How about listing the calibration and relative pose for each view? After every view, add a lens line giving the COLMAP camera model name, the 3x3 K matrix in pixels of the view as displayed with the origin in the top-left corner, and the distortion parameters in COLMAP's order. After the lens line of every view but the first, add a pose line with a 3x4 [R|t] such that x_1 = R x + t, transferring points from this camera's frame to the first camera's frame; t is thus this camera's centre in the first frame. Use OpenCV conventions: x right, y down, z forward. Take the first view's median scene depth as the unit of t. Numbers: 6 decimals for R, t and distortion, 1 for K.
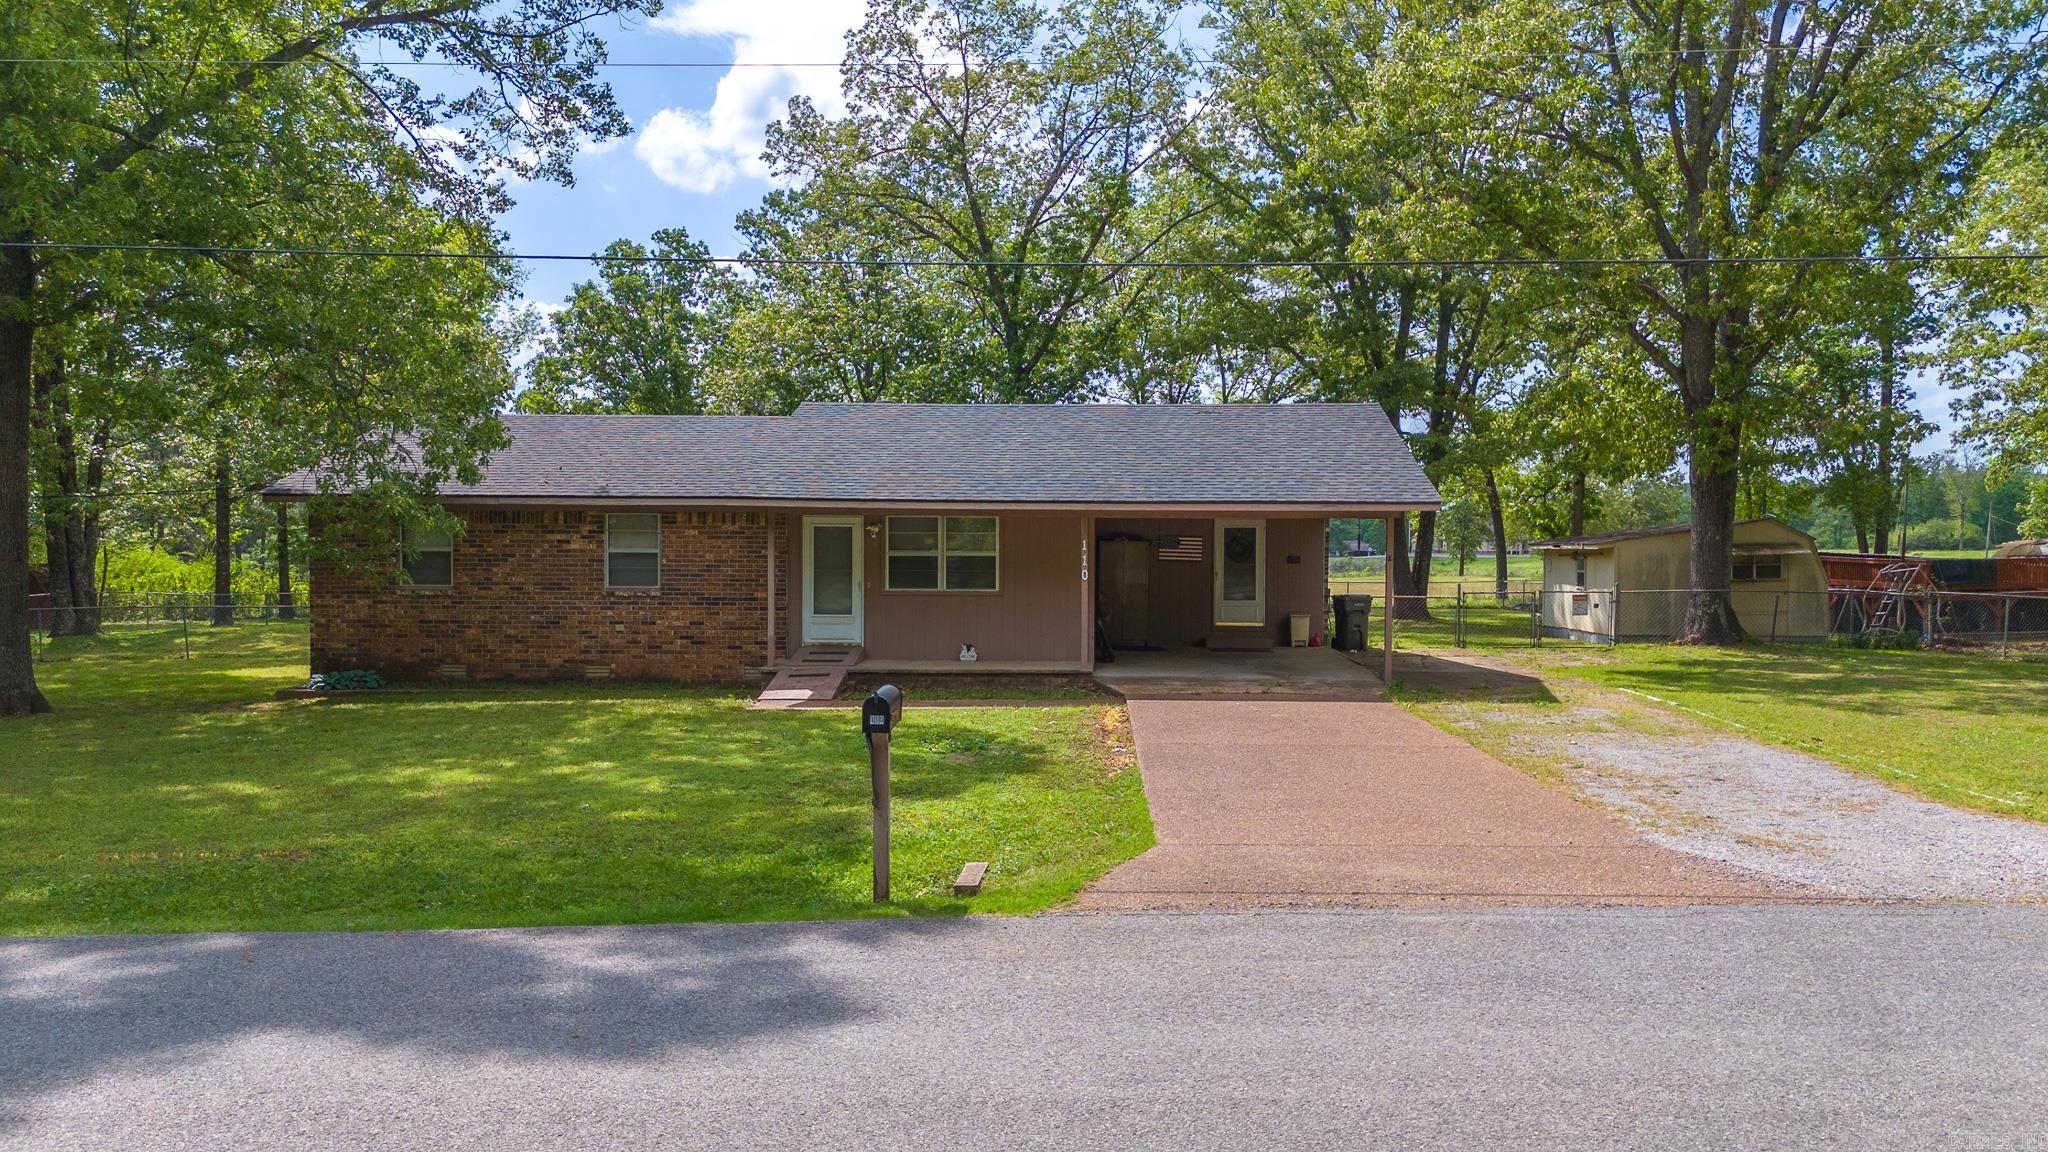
lens RADIAL K [[1443.5, 0, 1024.1], [0, 1443.5, 574.5], [0, 0, 1]] dist [-0.000041, -0.000101]
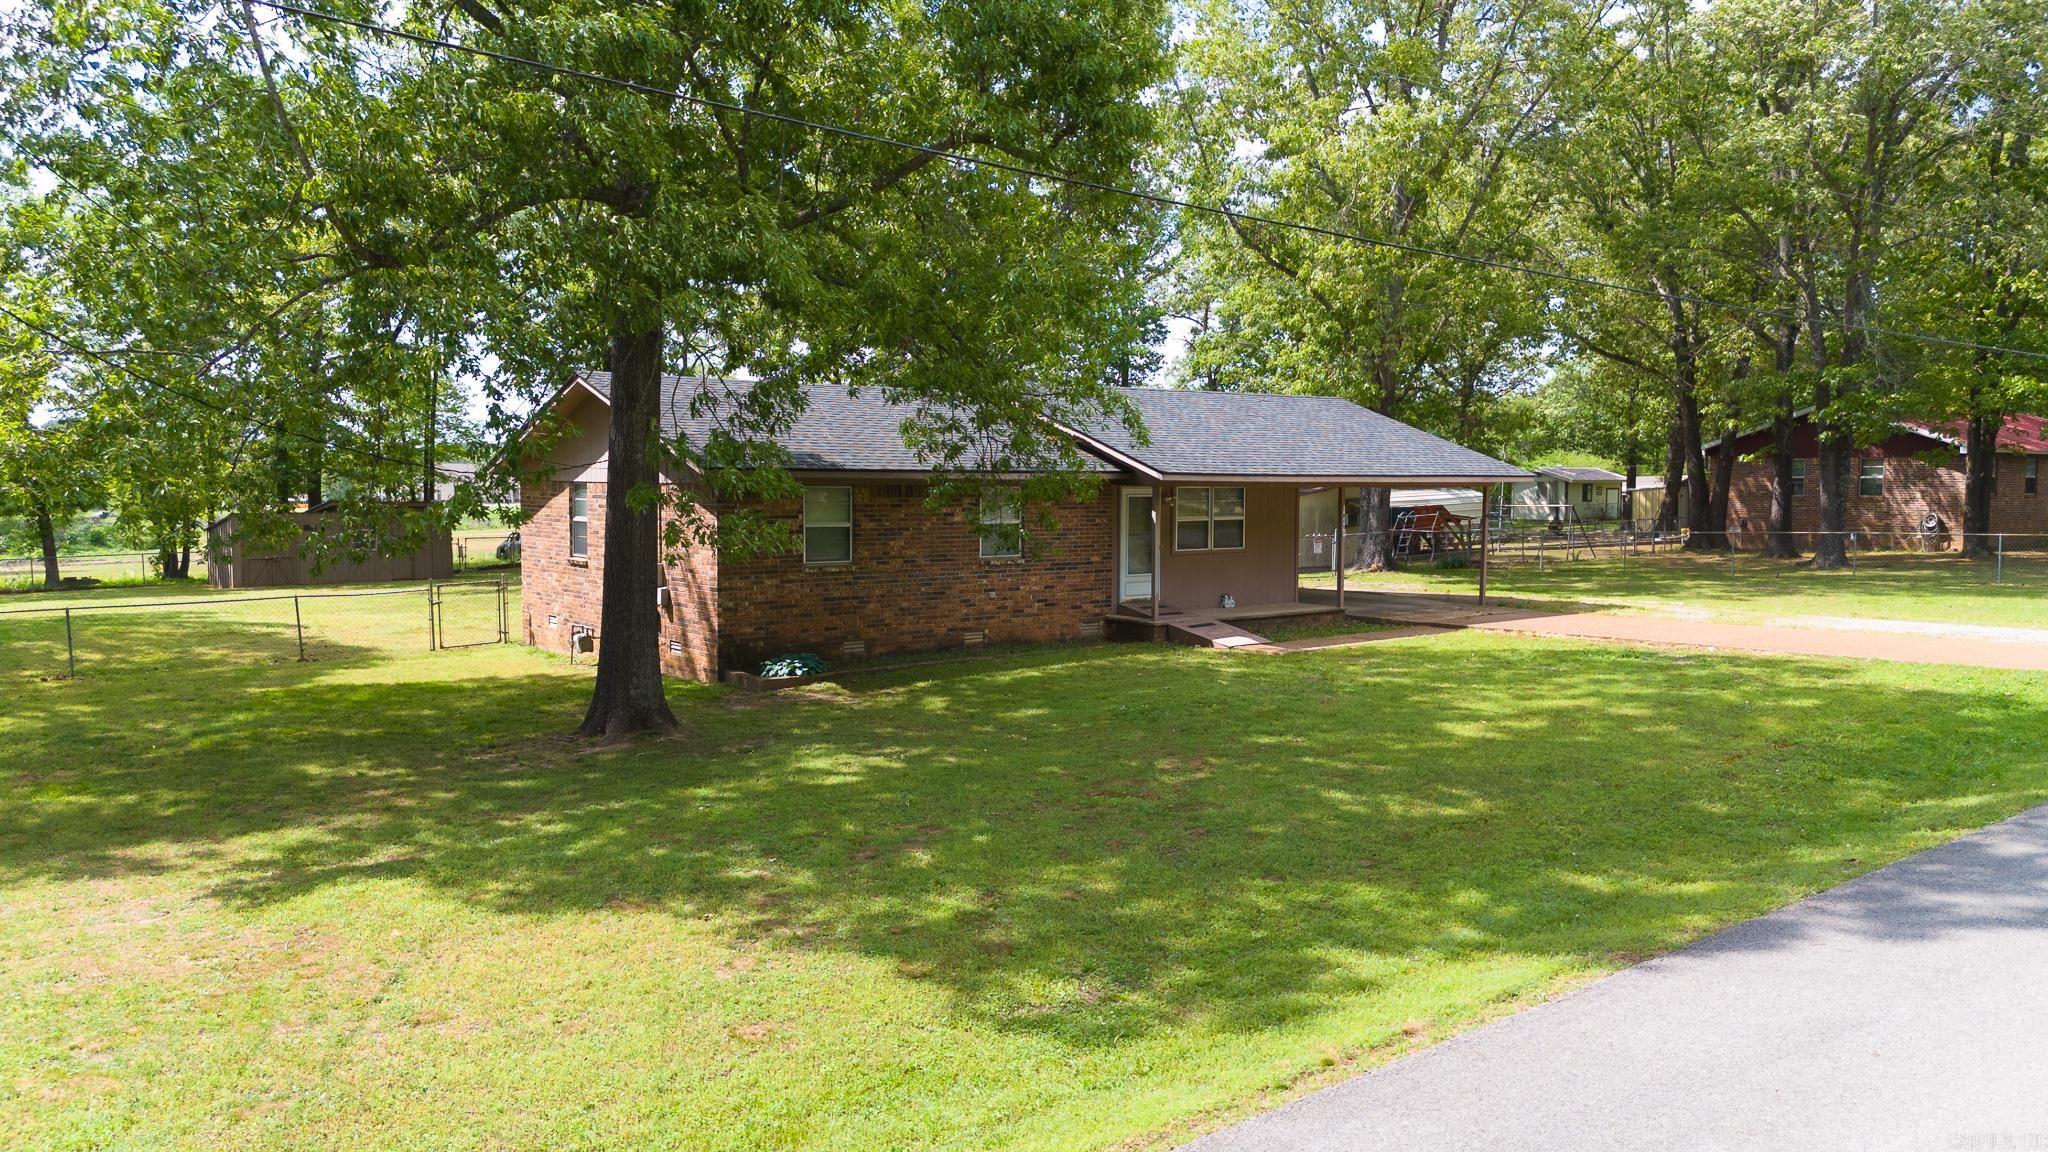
lens RADIAL K [[1443.5, 0, 1024.1], [0, 1443.5, 575.7], [0, 0, 1]] dist [-0.000041, -0.000101]
pose [[0.825356, -0.046027, 0.562733, -0.854884], [0.036645, 0.998937, 0.027958, -0.005801], [-0.563422, -0.002454, 0.826166, 0.114124]]
